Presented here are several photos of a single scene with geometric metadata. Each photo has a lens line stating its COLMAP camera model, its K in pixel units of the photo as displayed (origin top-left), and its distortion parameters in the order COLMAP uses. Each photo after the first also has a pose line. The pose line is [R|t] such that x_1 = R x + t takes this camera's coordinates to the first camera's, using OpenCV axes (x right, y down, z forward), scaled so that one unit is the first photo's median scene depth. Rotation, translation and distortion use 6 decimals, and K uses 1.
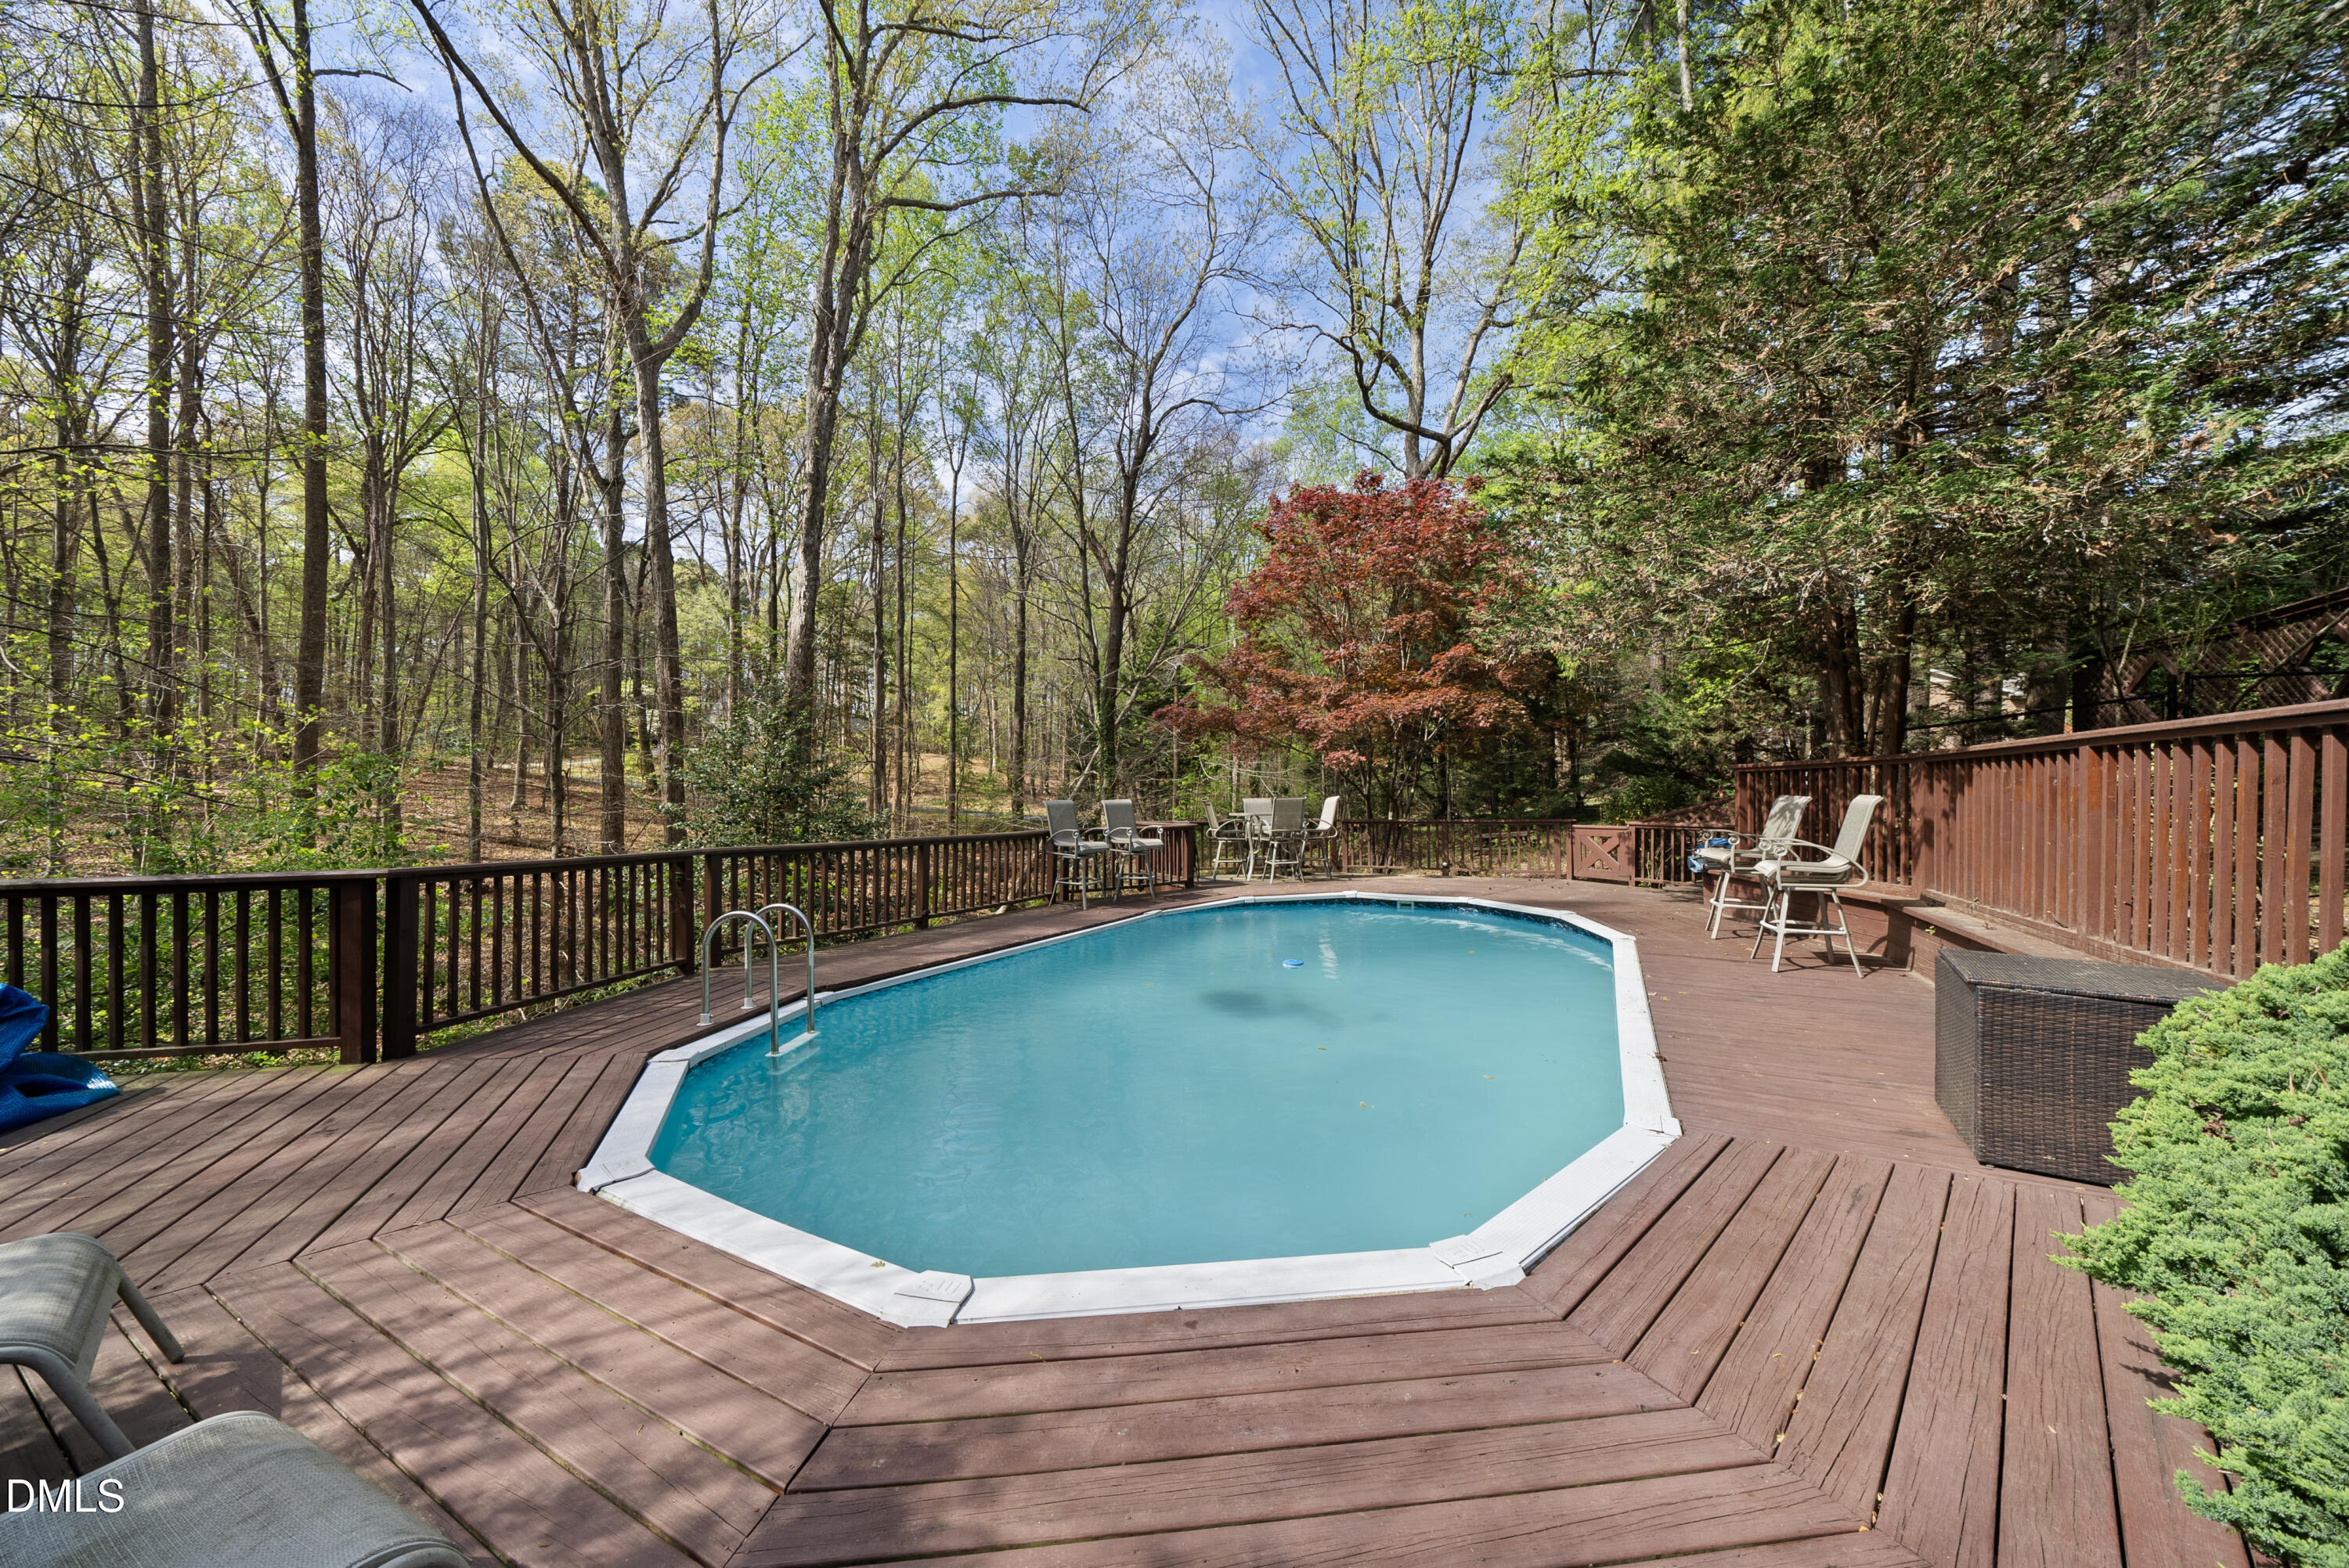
lens RADIAL K [[813.2, 0, 1176.1], [0, 813.2, 793.7], [0, 0, 1]] dist [-0.008311, 0.000702]
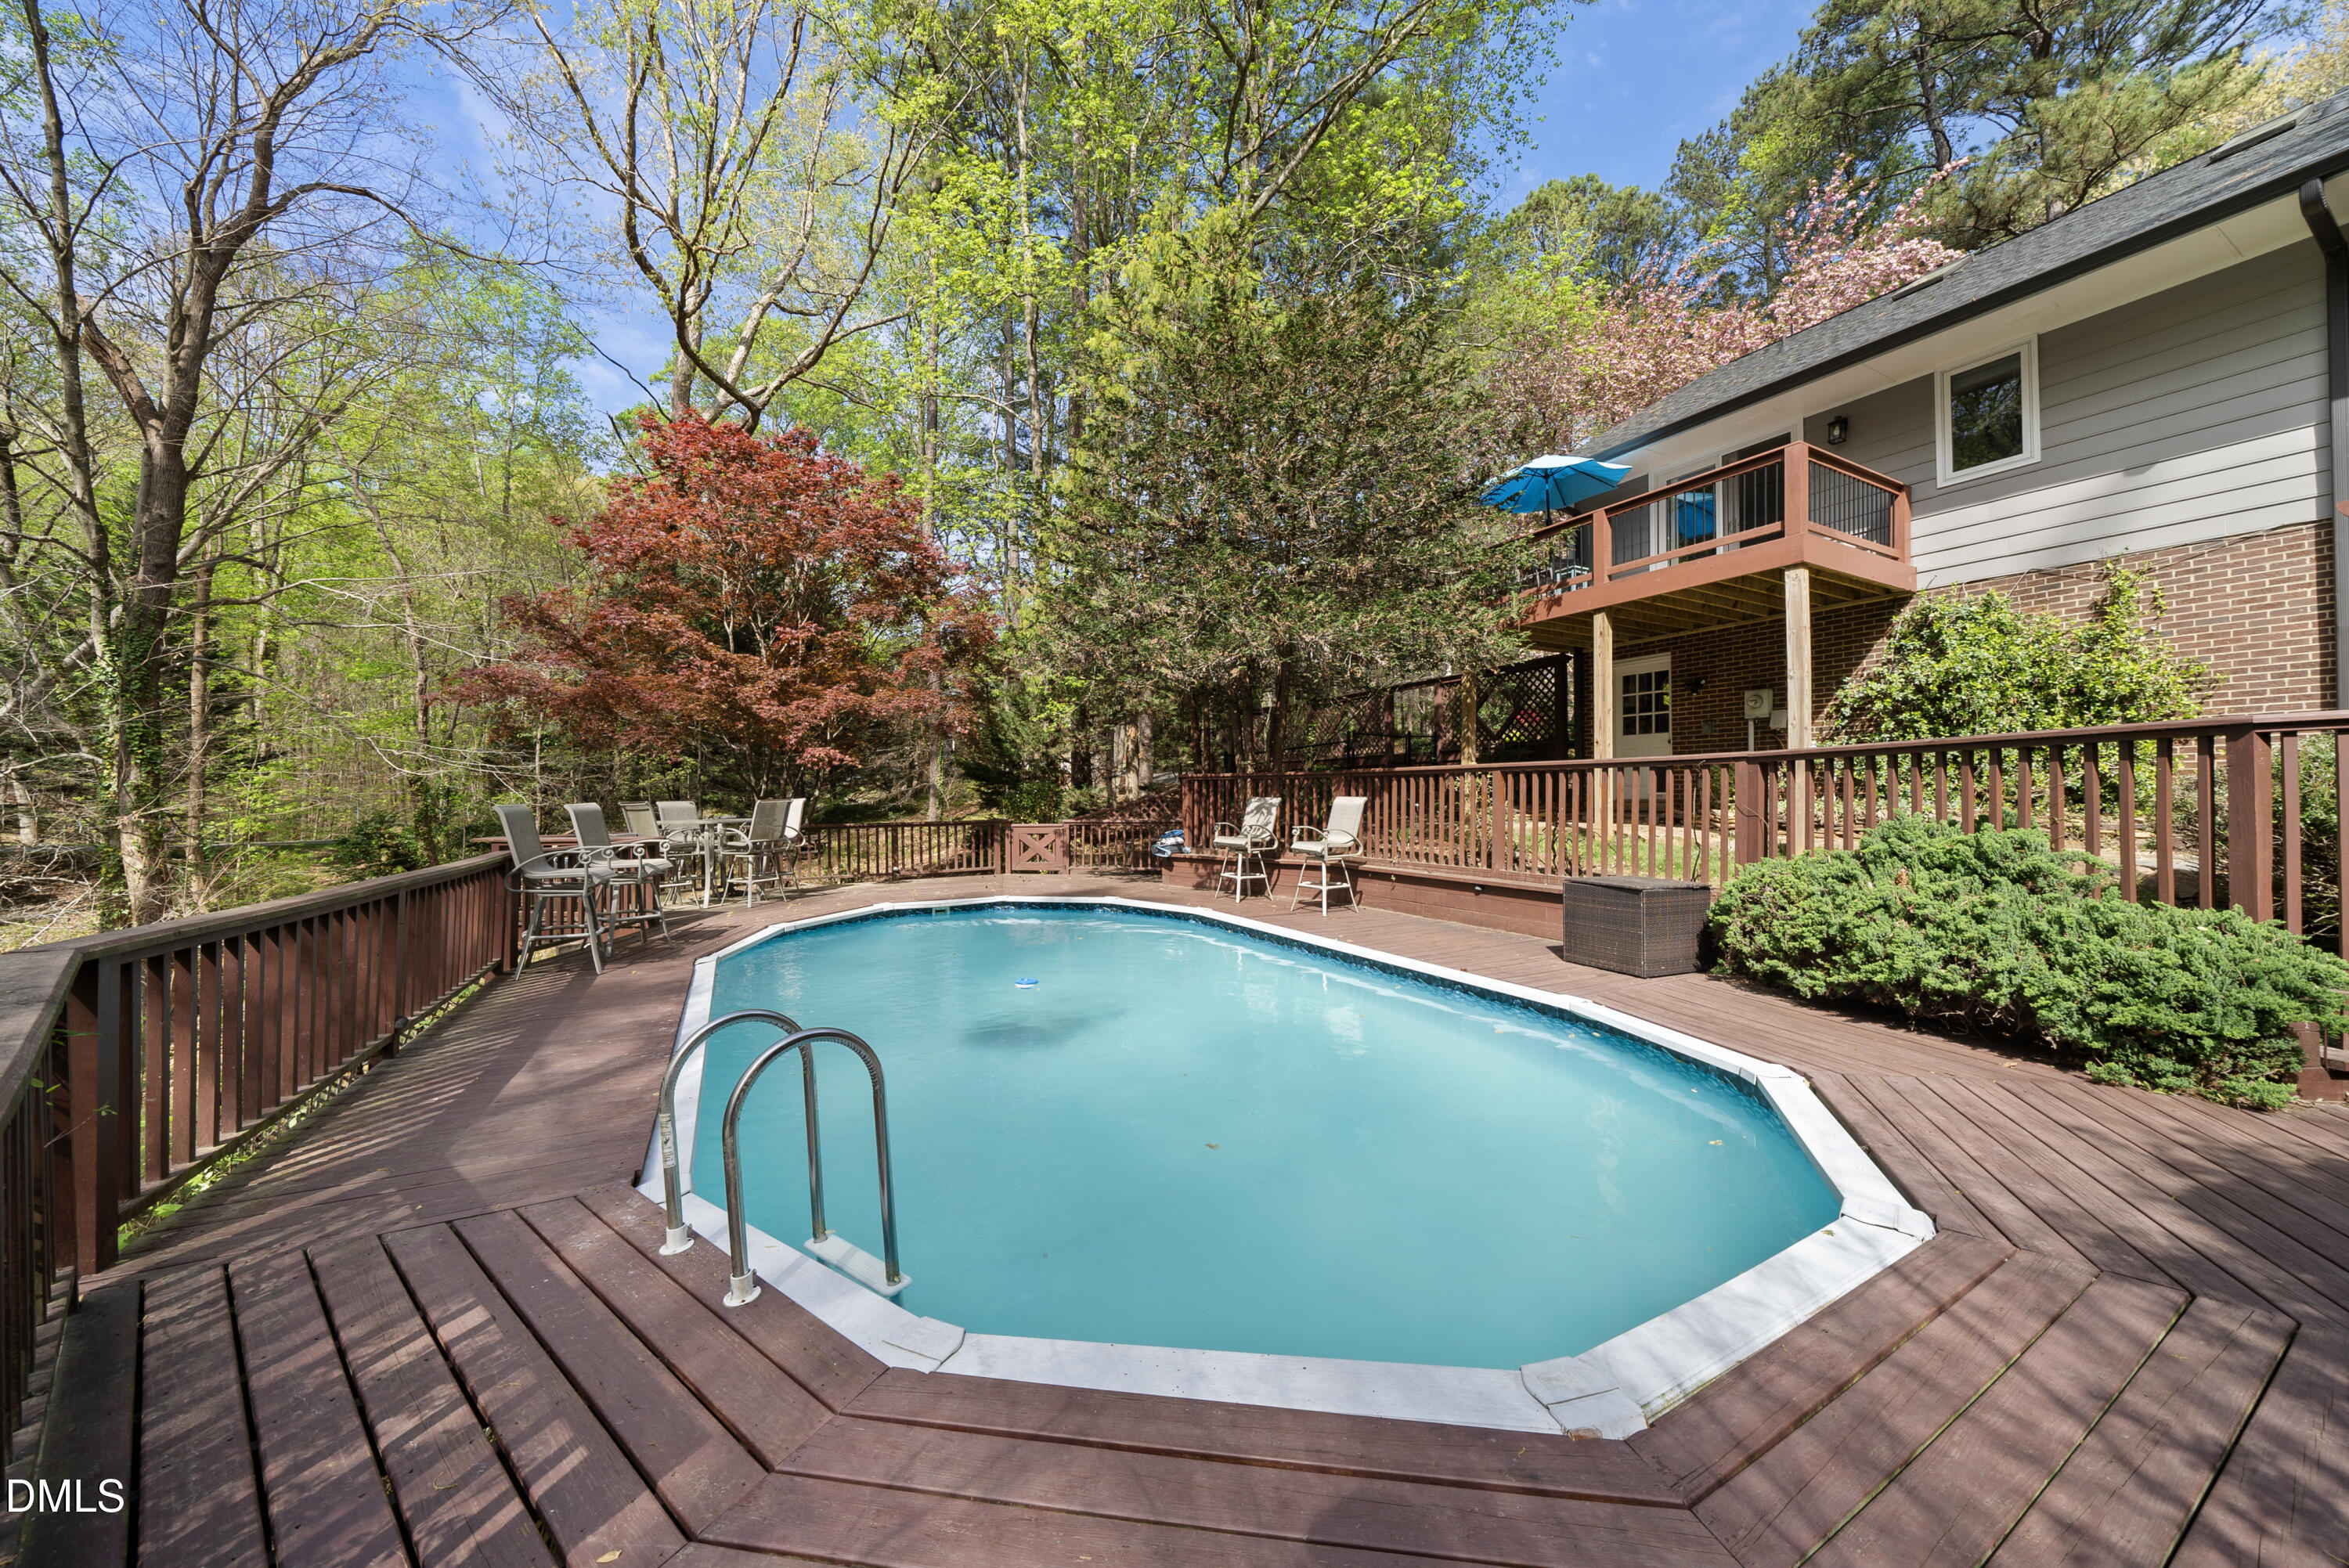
lens RADIAL K [[813.2, 0, 1156.7], [0, 813.2, 791.1], [0, 0, 1]] dist [-0.008311, 0.000702]
pose [[0.542963, 0.007917, 0.839720, -0.440902], [-0.000999, 0.999961, -0.008781, 0.003343], [-0.839756, 0.003929, 0.542949, 0.295113]]
